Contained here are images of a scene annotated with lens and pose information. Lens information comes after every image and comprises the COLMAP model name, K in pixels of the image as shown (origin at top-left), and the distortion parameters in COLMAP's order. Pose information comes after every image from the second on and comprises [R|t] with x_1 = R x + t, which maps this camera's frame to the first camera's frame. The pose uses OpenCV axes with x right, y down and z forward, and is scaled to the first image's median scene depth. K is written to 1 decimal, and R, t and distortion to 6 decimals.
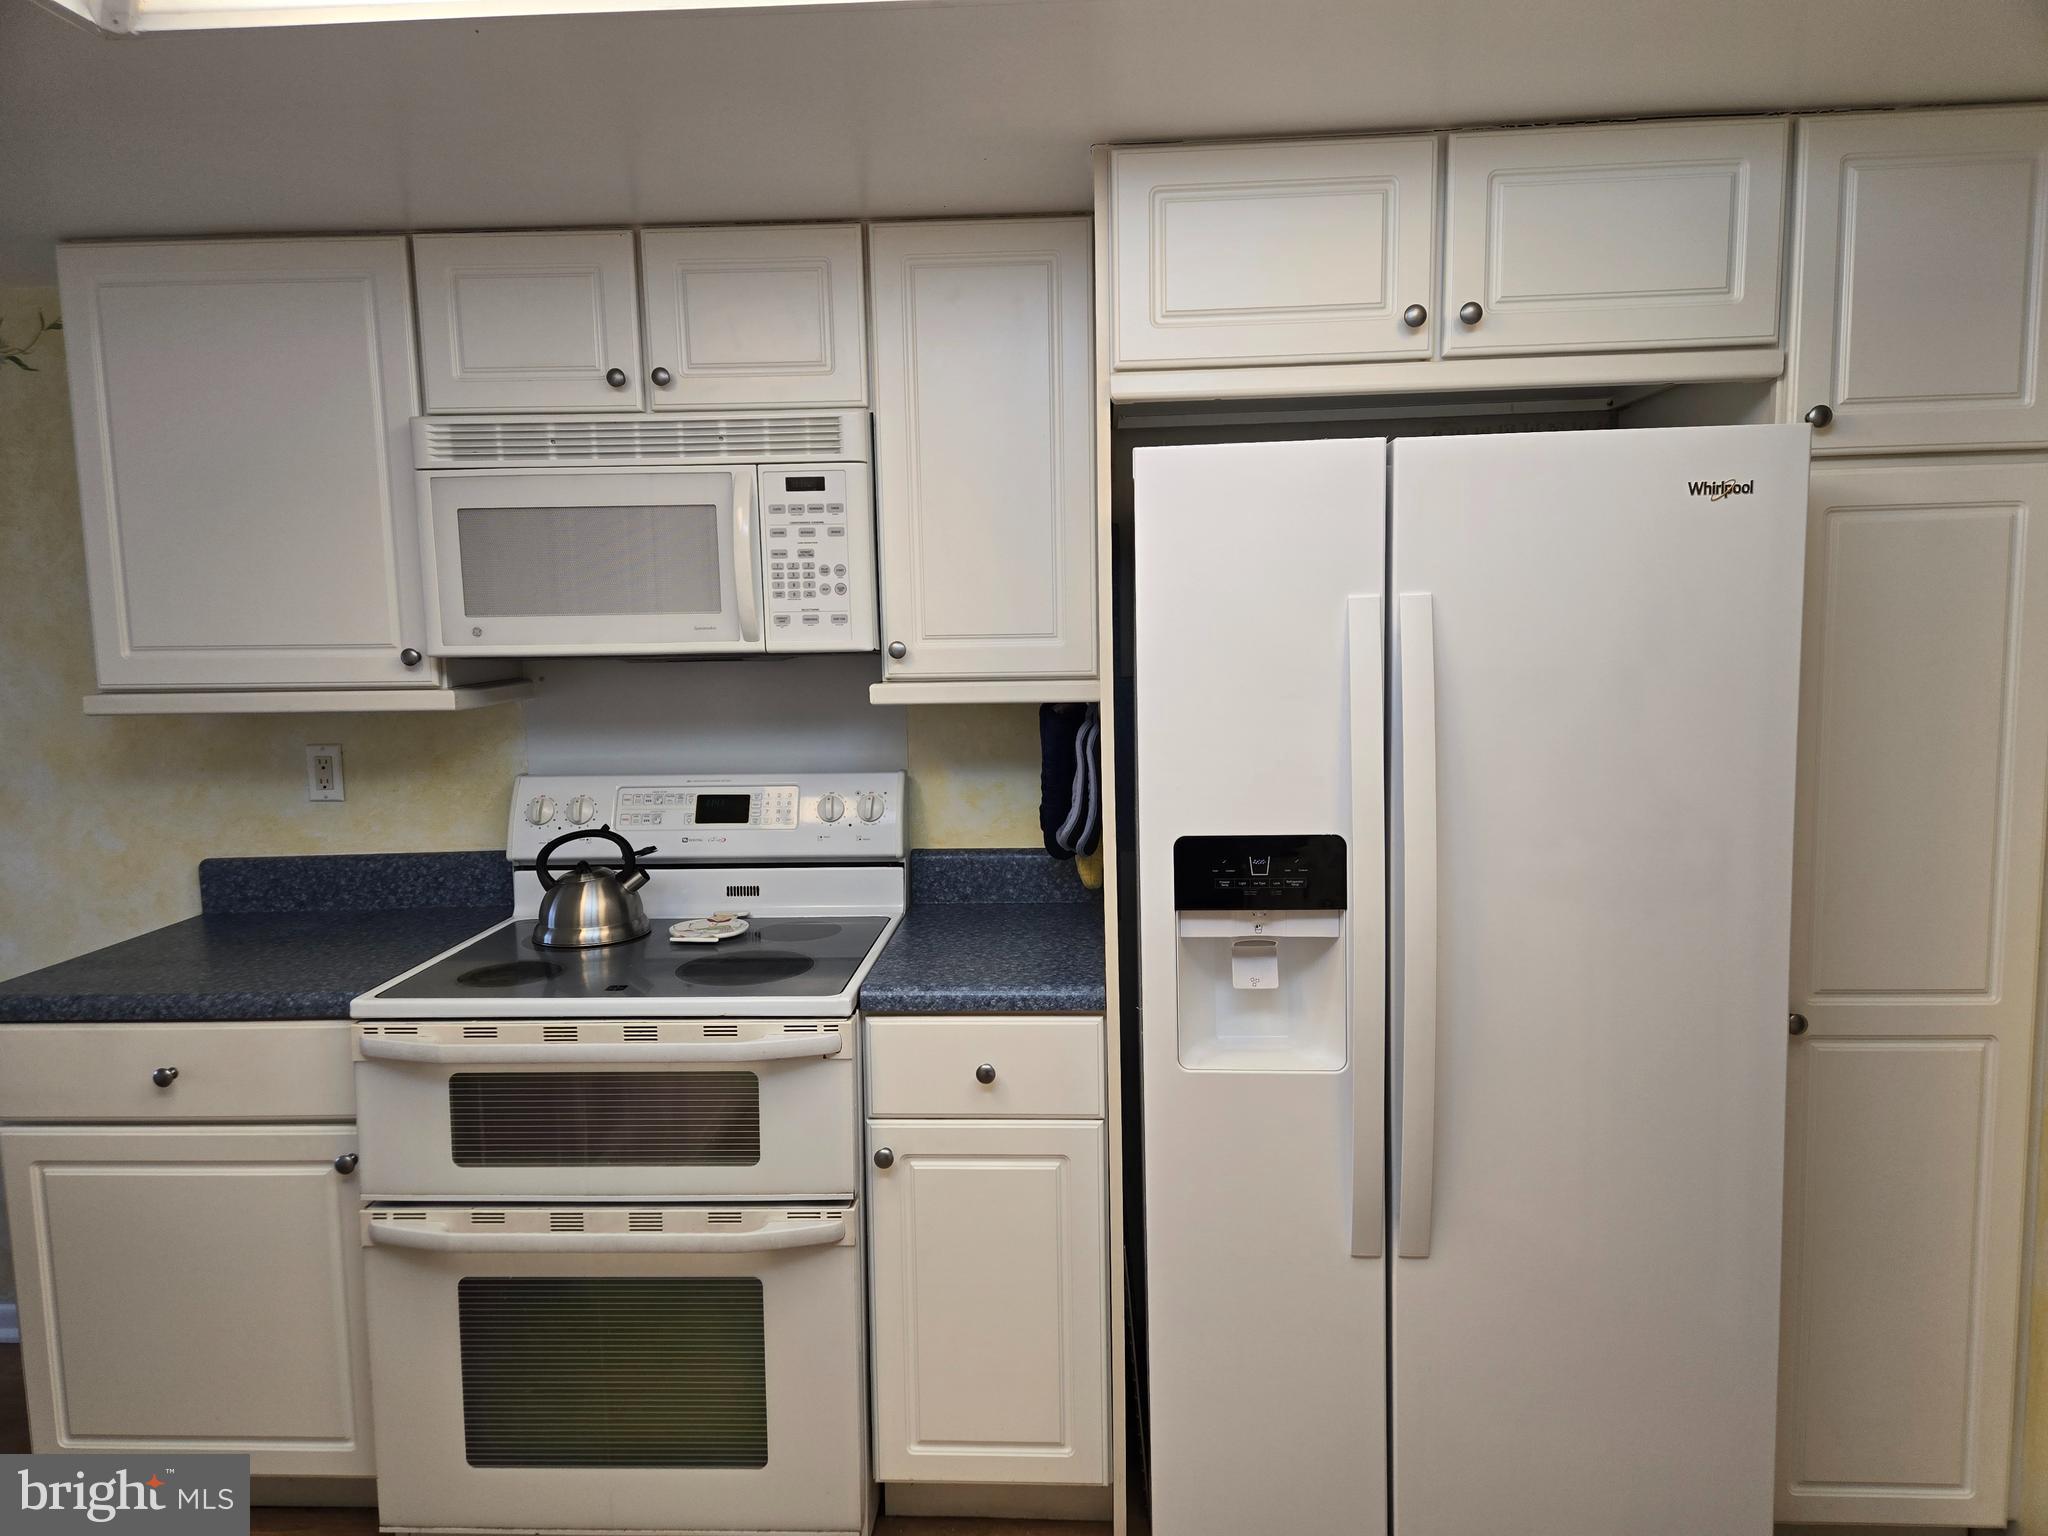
lens RADIAL K [[1372.2, 0, 1036.8], [0, 1372.2, 747.8], [0, 0, 1]] dist [0.095561, -0.085721]
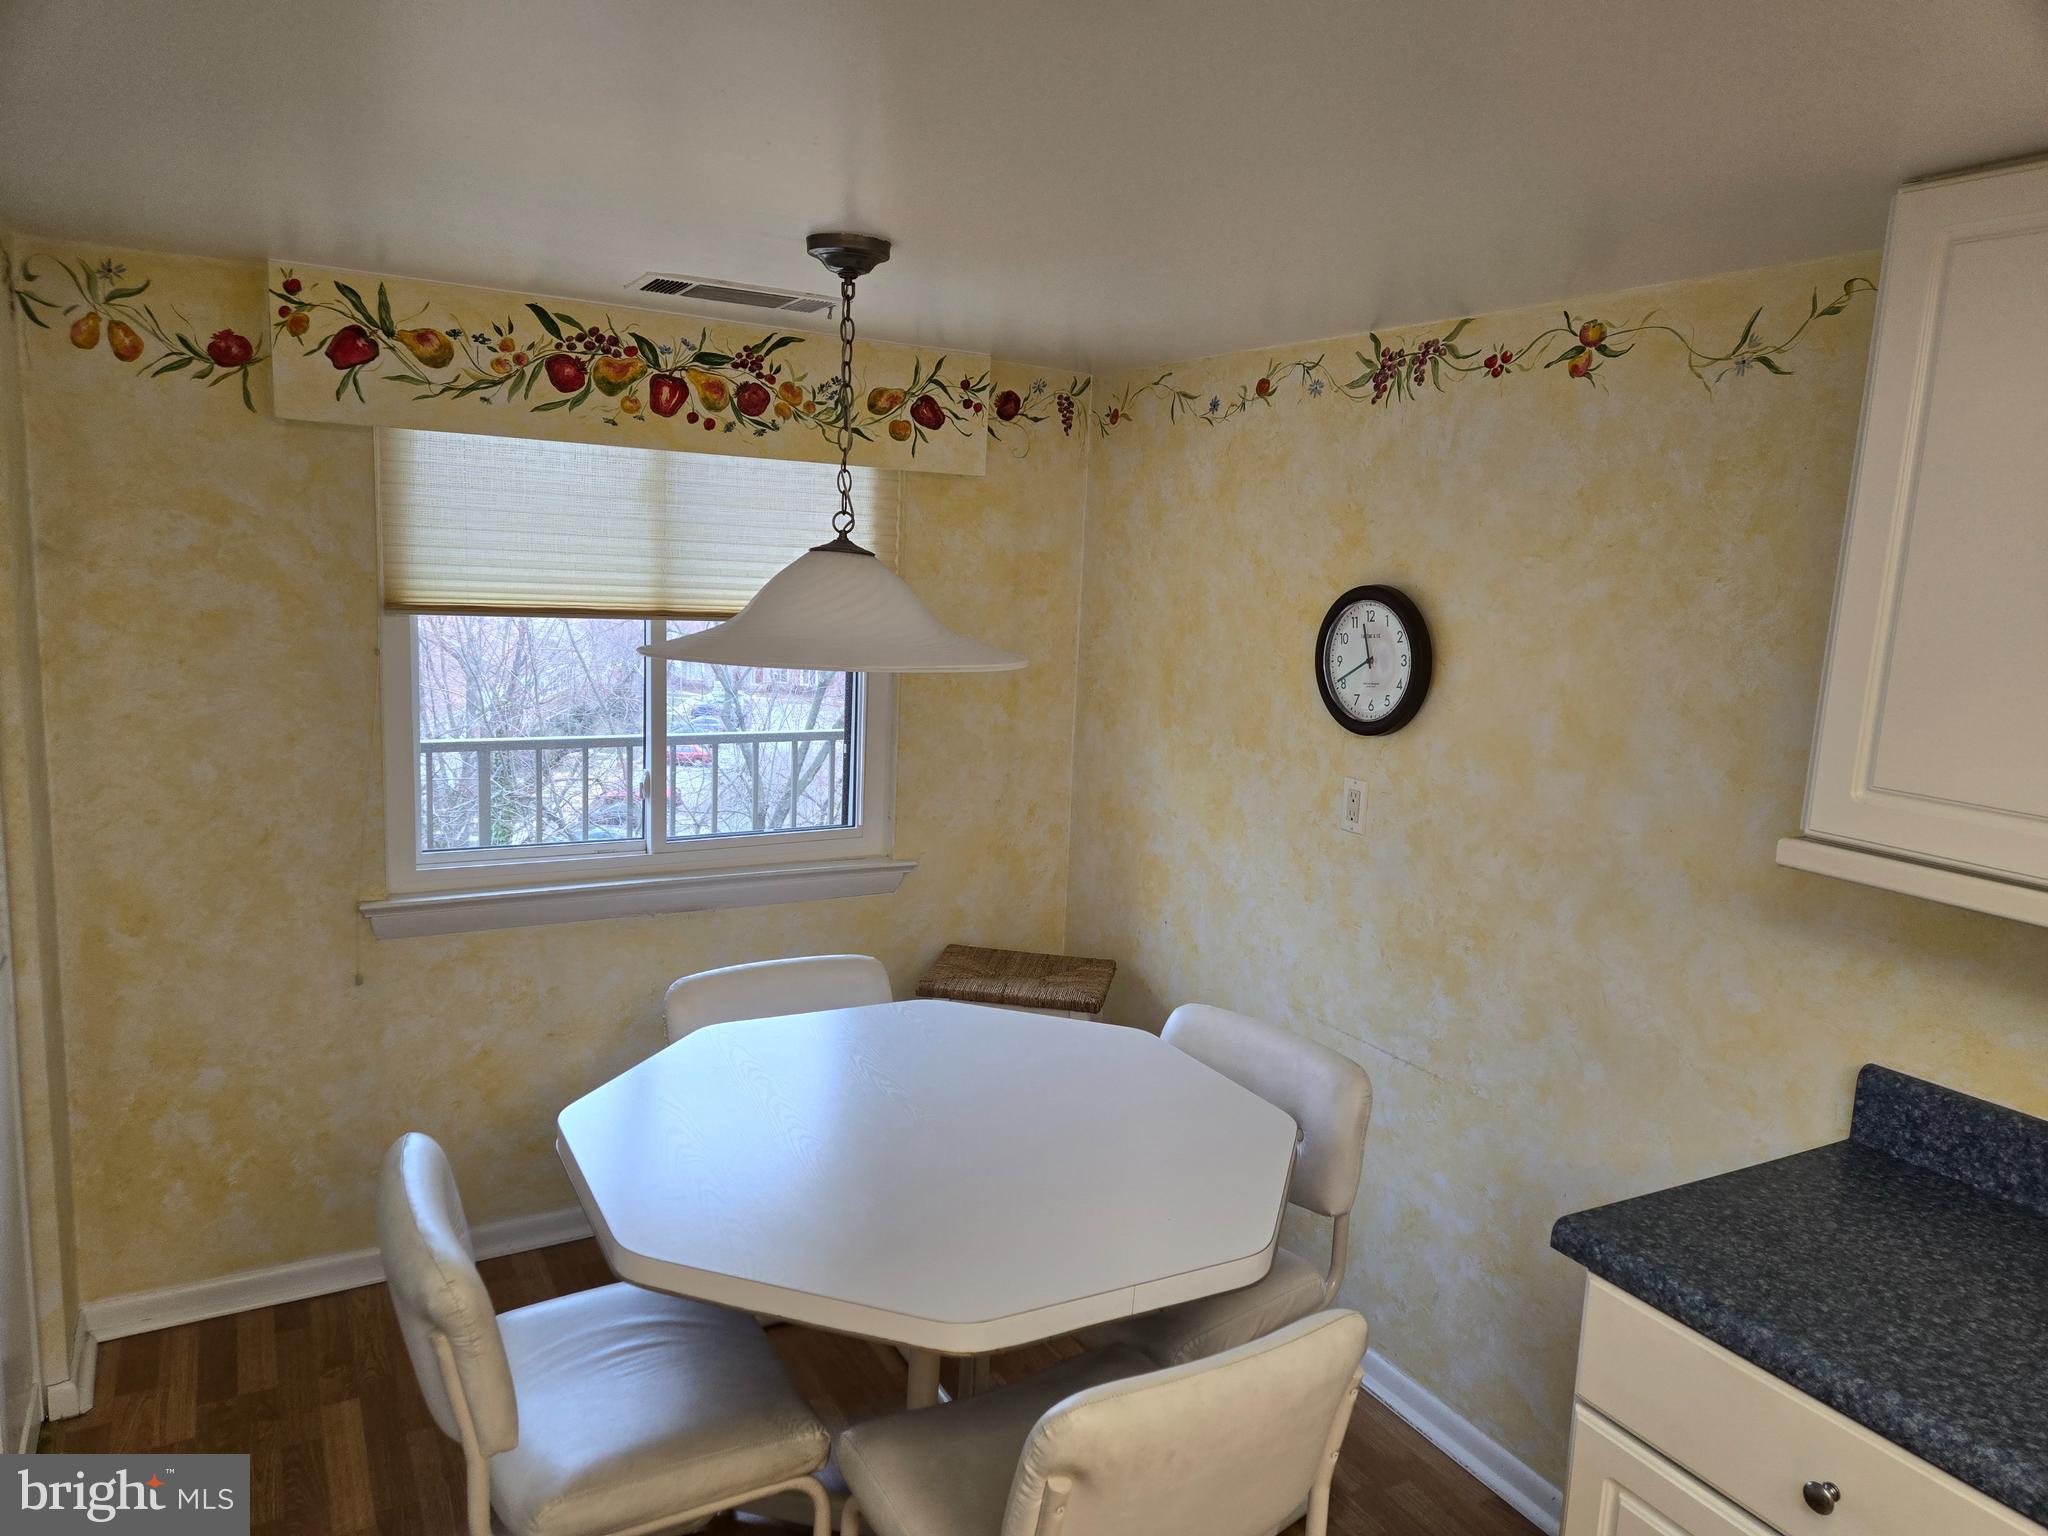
lens RADIAL K [[1364.6, 0, 1024.0], [0, 1364.6, 768.0], [0, 0, 1]] dist [0.097745, -0.084567]
pose [[0.536957, 0.183126, -0.823494, -0.275943], [-0.151120, 0.981245, 0.119670, -0.088606], [0.829964, 0.060189, 0.554560, 0.257397]]
